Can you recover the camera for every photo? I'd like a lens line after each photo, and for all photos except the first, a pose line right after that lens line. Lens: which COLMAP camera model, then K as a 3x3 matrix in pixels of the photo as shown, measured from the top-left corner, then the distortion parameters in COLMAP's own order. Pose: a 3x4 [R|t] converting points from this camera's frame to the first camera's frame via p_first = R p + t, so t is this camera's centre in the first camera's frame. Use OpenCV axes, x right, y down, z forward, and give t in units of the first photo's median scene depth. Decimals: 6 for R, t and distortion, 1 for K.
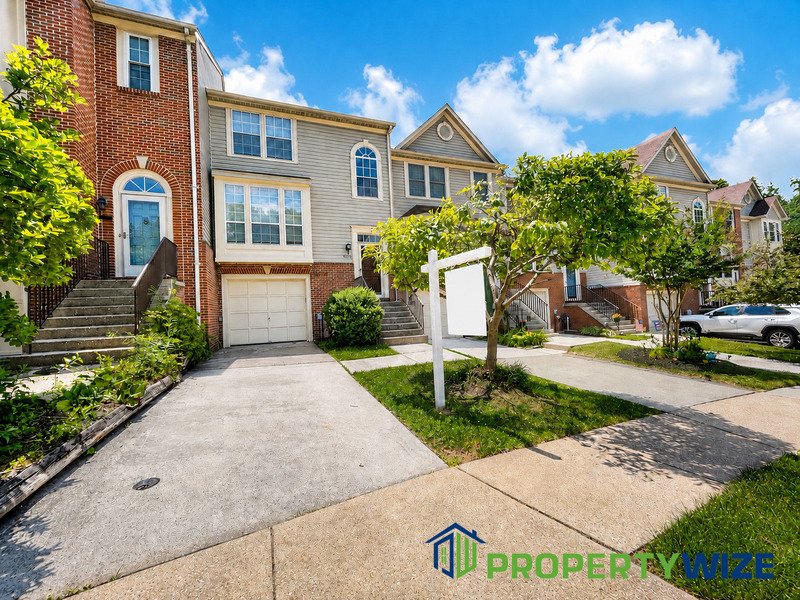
lens RADIAL K [[326.8, 0, 398.6], [0, 326.8, 304.8], [0, 0, 1]] dist [-0.003550, -0.000708]
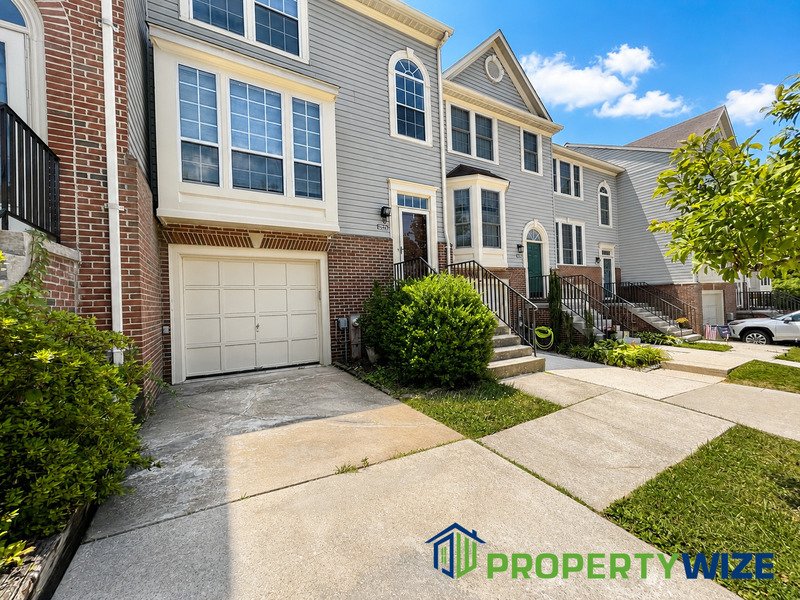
lens RADIAL K [[326.8, 0, 398.6], [0, 326.8, 304.8], [0, 0, 1]] dist [-0.003550, -0.000708]
pose [[0.987683, 0.011927, 0.156012, -0.239609], [-0.014558, 0.999770, 0.015727, -0.008790], [-0.155789, -0.017804, 0.987630, 0.393614]]
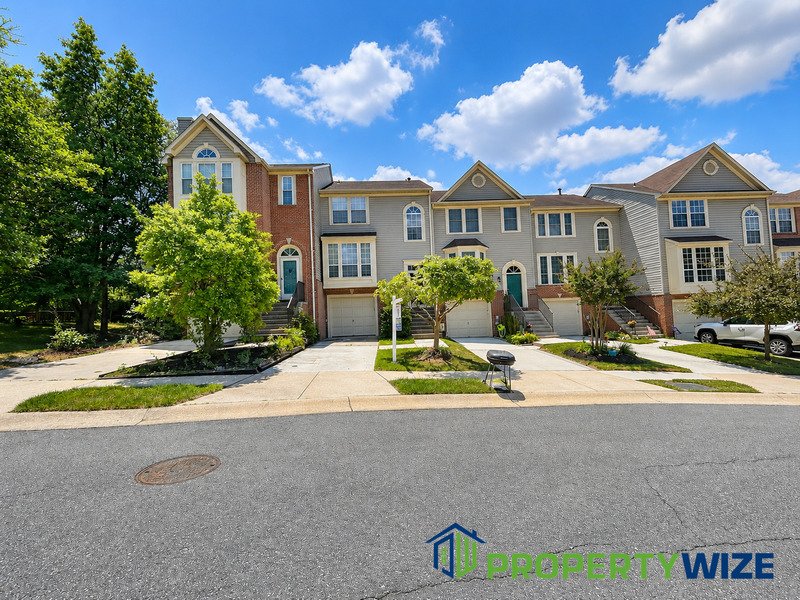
lens RADIAL K [[326.8, 0, 398.6], [0, 326.8, 304.8], [0, 0, 1]] dist [-0.003550, -0.000708]
pose [[0.948092, 0.000243, -0.317997, 0.340606], [0.001146, 0.999991, 0.004181, -0.045199], [0.317995, -0.004328, 0.948083, -0.481334]]
